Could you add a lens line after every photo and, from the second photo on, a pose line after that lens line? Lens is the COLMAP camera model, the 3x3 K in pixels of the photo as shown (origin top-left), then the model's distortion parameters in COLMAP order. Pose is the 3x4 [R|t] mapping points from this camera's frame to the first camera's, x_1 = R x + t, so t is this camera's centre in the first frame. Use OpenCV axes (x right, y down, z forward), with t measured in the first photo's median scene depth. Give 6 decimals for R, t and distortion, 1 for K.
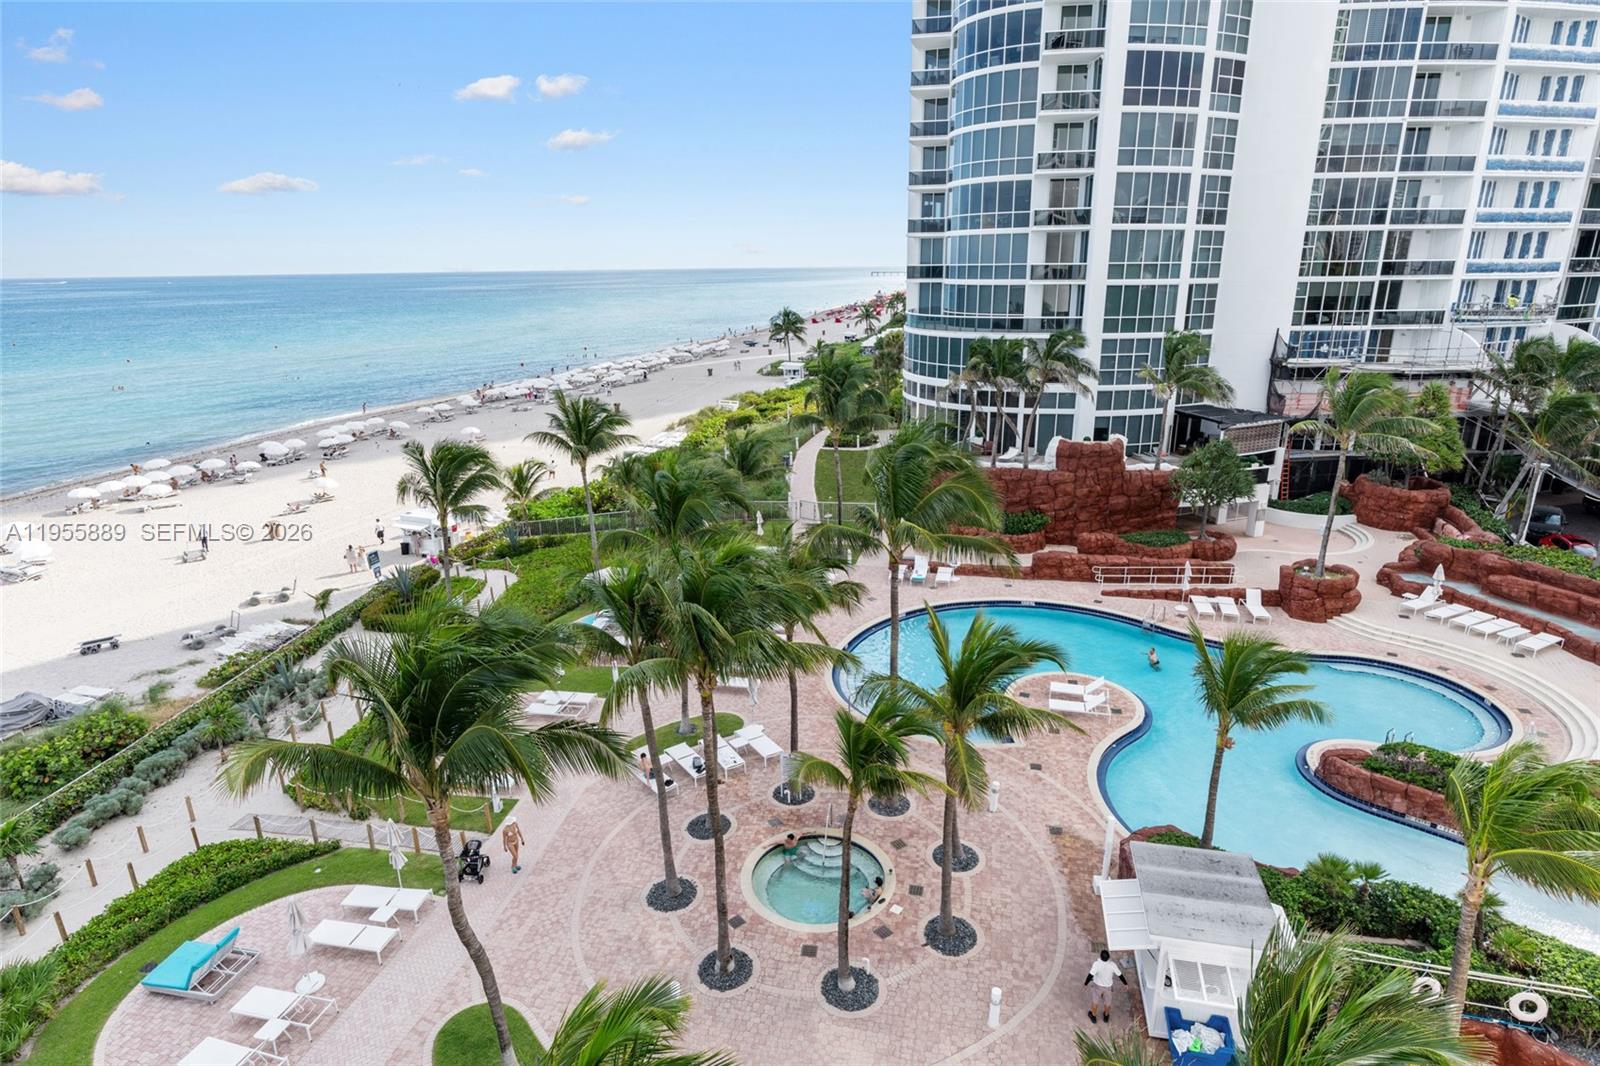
lens RADIAL K [[866.8, 0, 803.9], [0, 866.8, 536.8], [0, 0, 1]] dist [-0.010337, 0.005964]
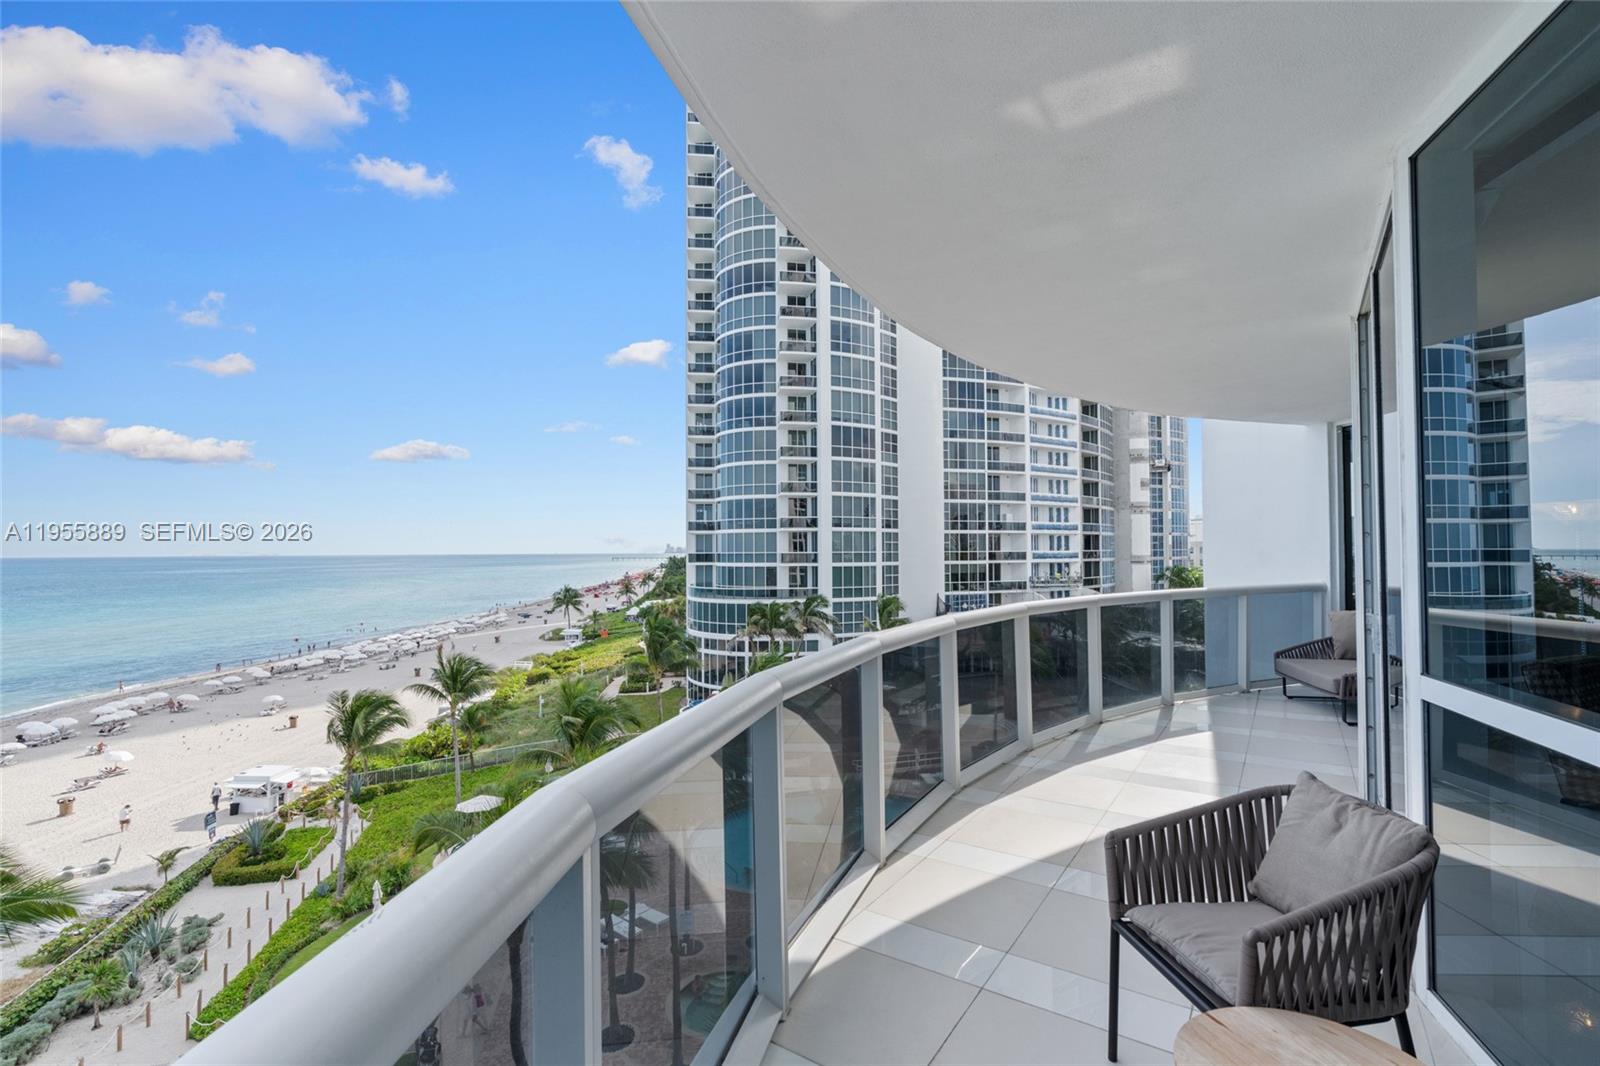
lens RADIAL K [[716.3, 0, 805.7], [0, 716.3, 539.0], [0, 0, 1]] dist [-0.009443, 0.003624]
pose [[0.942234, 0.011937, 0.334742, -0.097846], [0.095080, 0.948725, -0.301464, 0.027885], [-0.321177, 0.315877, 0.892786, -0.088478]]
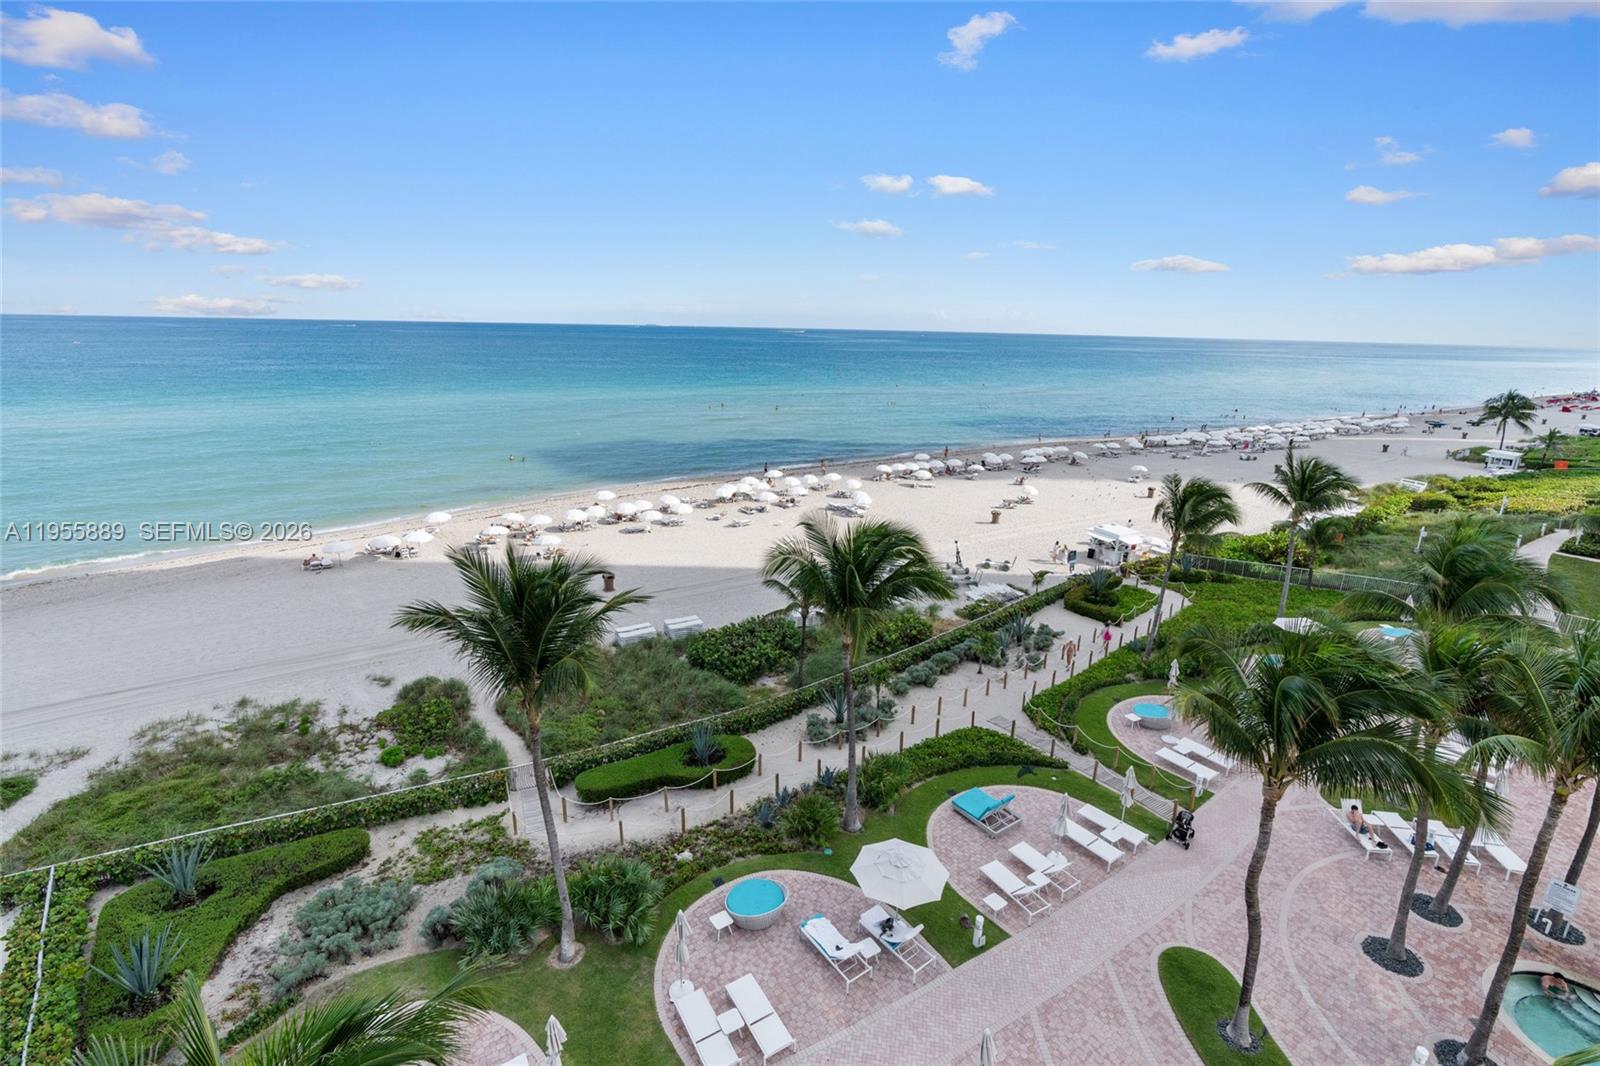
lens RADIAL K [[716.3, 0, 803.1], [0, 716.3, 528.9], [0, 0, 1]] dist [-0.009443, 0.003624]
pose [[0.722400, 0.214598, -0.657333, -0.083717], [-0.235801, 0.970095, 0.057564, 0.016898], [0.650028, 0.113416, 0.751399, -0.052904]]
